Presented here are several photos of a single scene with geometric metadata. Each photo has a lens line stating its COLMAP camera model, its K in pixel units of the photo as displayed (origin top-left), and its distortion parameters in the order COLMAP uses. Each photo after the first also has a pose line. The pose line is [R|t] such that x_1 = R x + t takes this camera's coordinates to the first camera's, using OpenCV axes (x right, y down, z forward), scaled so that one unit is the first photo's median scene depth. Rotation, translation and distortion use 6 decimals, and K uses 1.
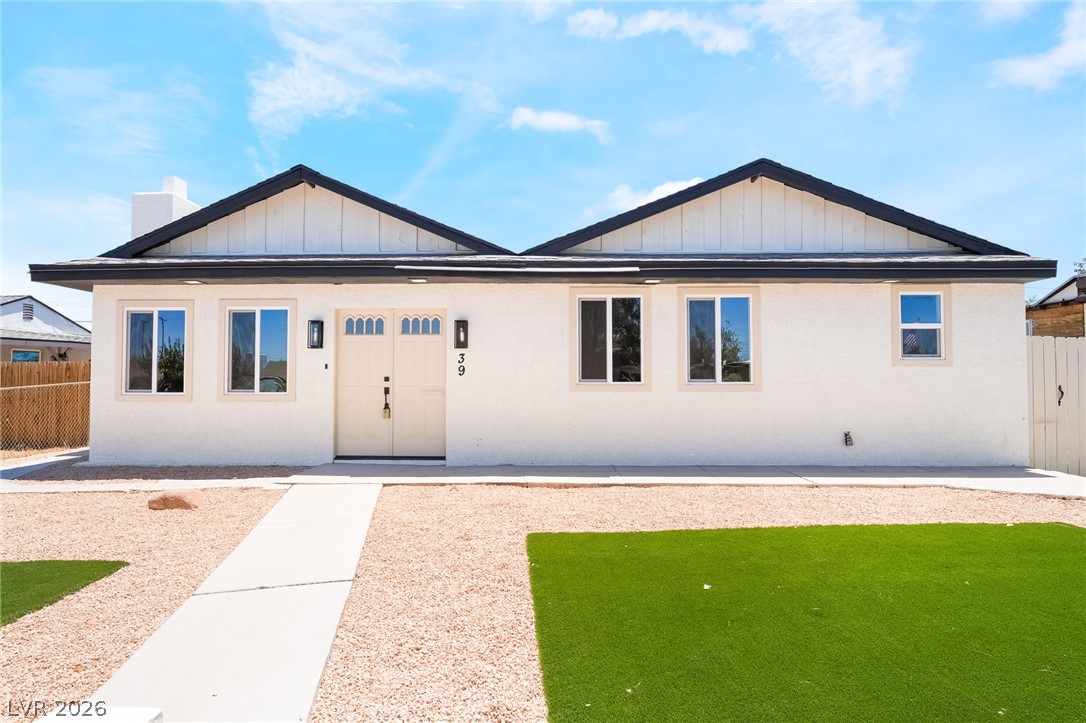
lens RADIAL K [[470.3, 0, 549.9], [0, 470.3, 364.1], [0, 0, 1]] dist [0.000260, -0.000103]
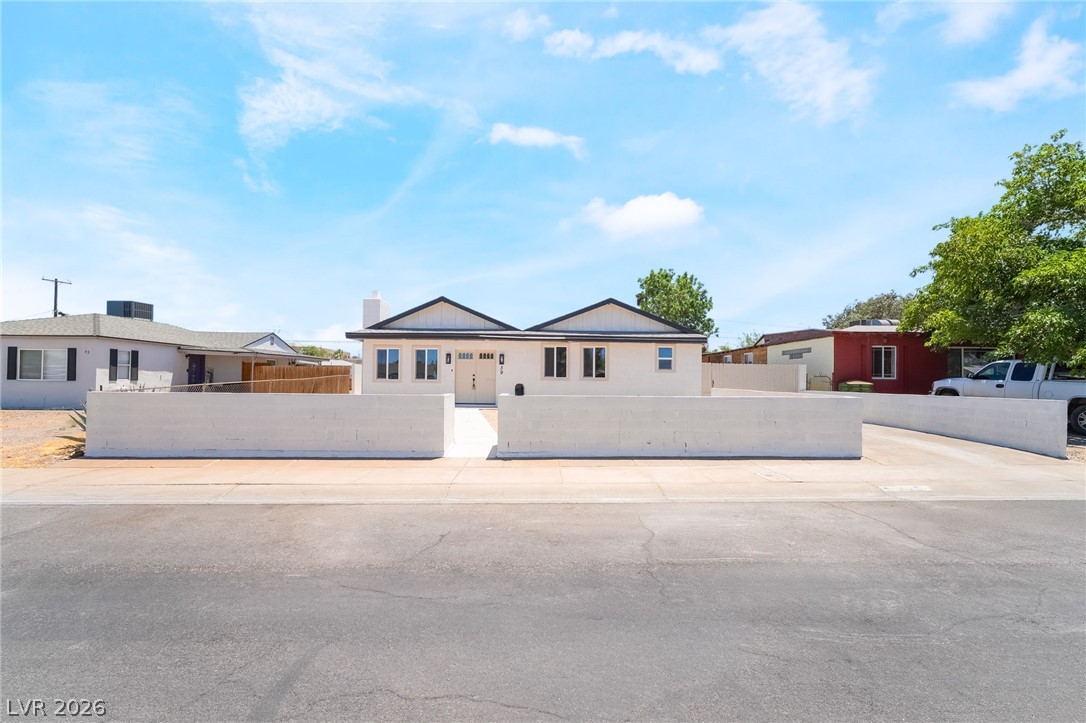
lens RADIAL K [[470.3, 0, 549.9], [0, 470.3, 364.1], [0, 0, 1]] dist [0.000260, -0.000103]
pose [[0.998505, 0.010084, 0.053715, -0.053800], [-0.009398, 0.999871, -0.013003, -0.002635], [-0.053839, 0.012479, 0.998472, -1.735639]]
